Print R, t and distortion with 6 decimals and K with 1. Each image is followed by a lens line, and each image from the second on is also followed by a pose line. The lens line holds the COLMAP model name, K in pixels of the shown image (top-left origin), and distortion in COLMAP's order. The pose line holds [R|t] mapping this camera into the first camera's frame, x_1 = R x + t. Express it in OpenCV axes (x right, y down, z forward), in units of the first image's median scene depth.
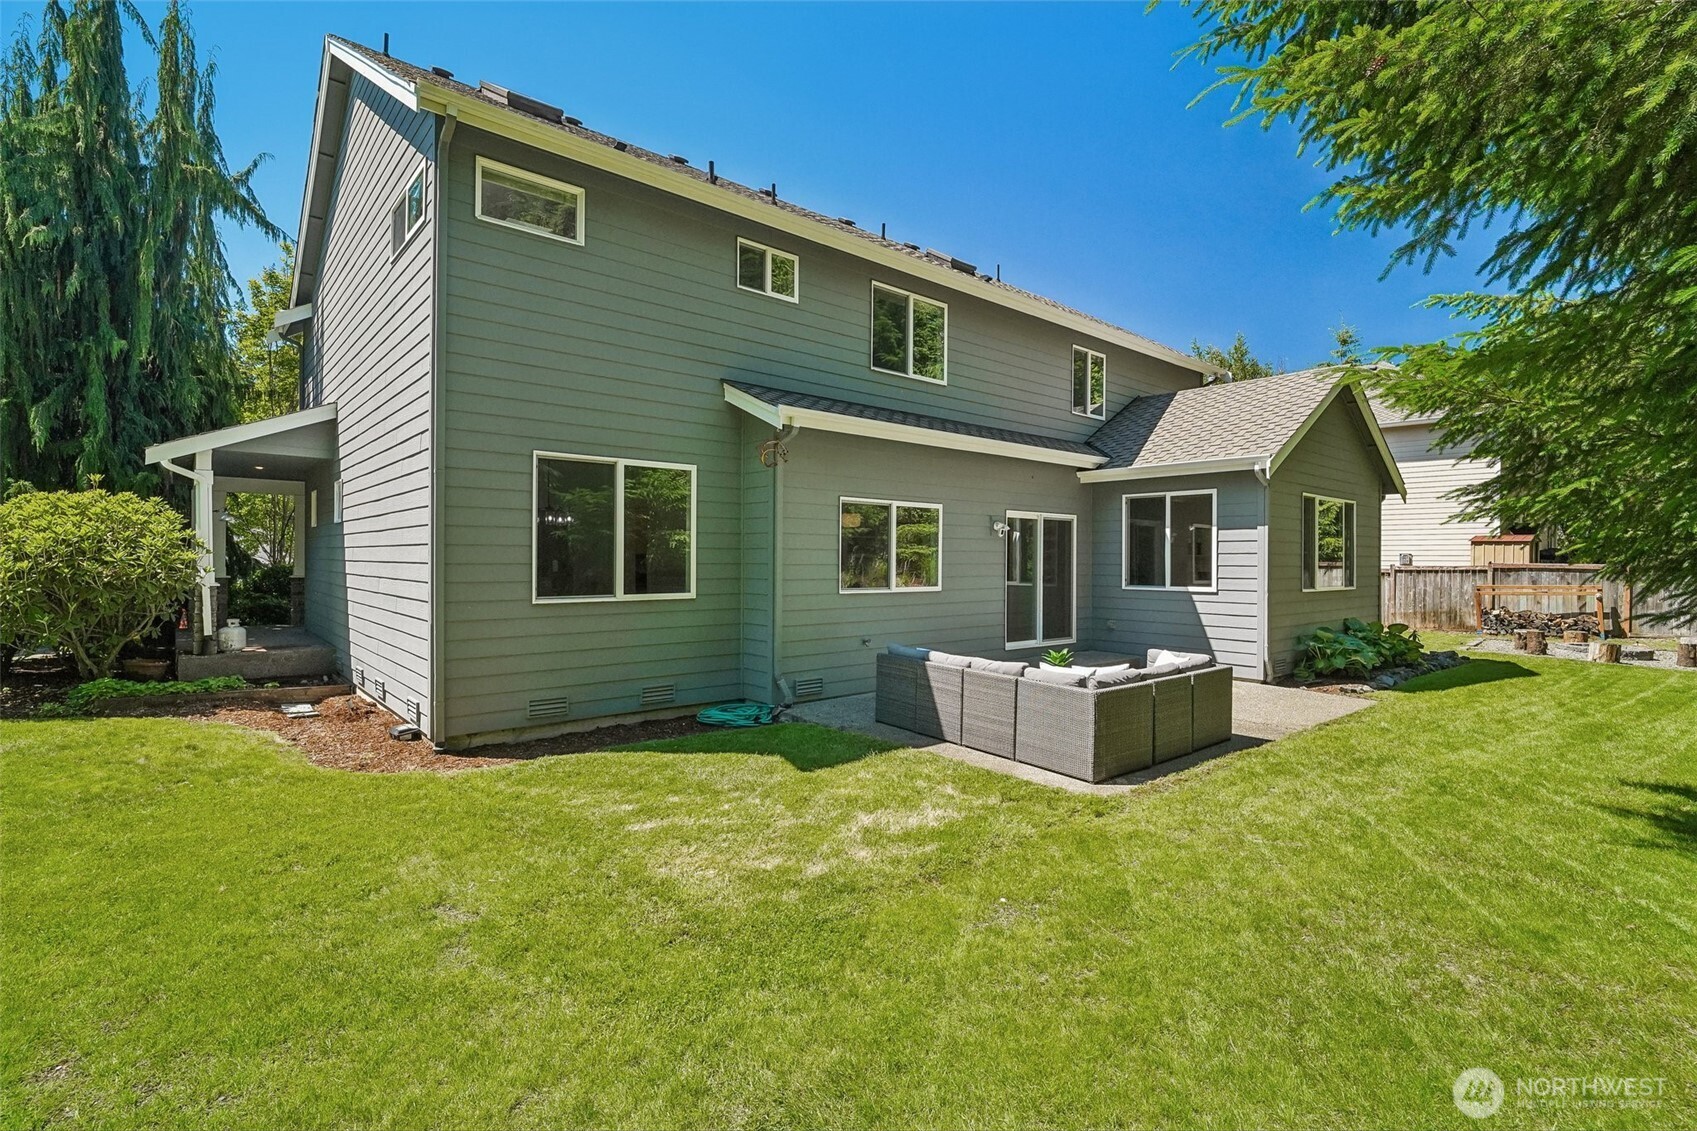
lens RADIAL K [[794.7, 0, 848.9], [0, 794.7, 562.8], [0, 0, 1]] dist [-0.007217, 0.001702]
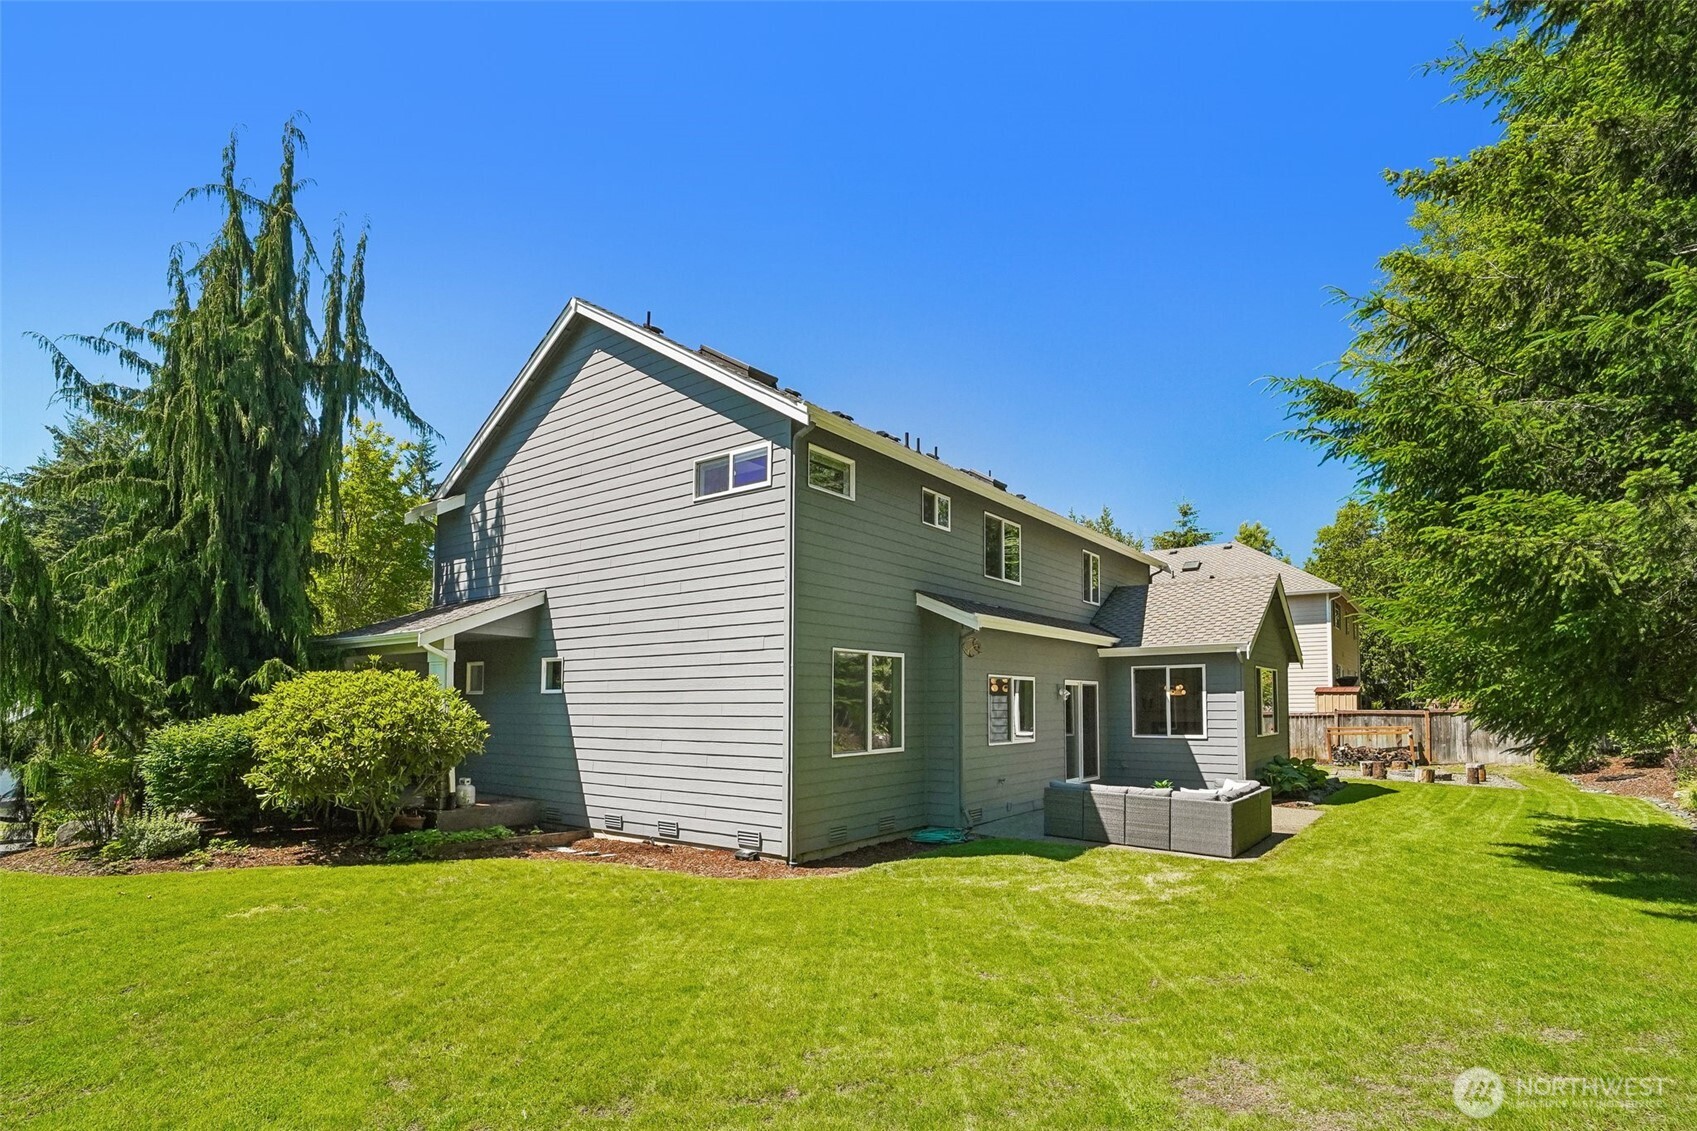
lens RADIAL K [[835.0, 0, 860.9], [0, 835.0, 669.7], [0, 0, 1]] dist [-0.006603, -0.001018]
pose [[0.976054, -0.000200, 0.217528, -0.476385], [0.009816, 0.999021, -0.043126, -0.028175], [-0.217306, 0.044229, 0.975101, -0.316294]]
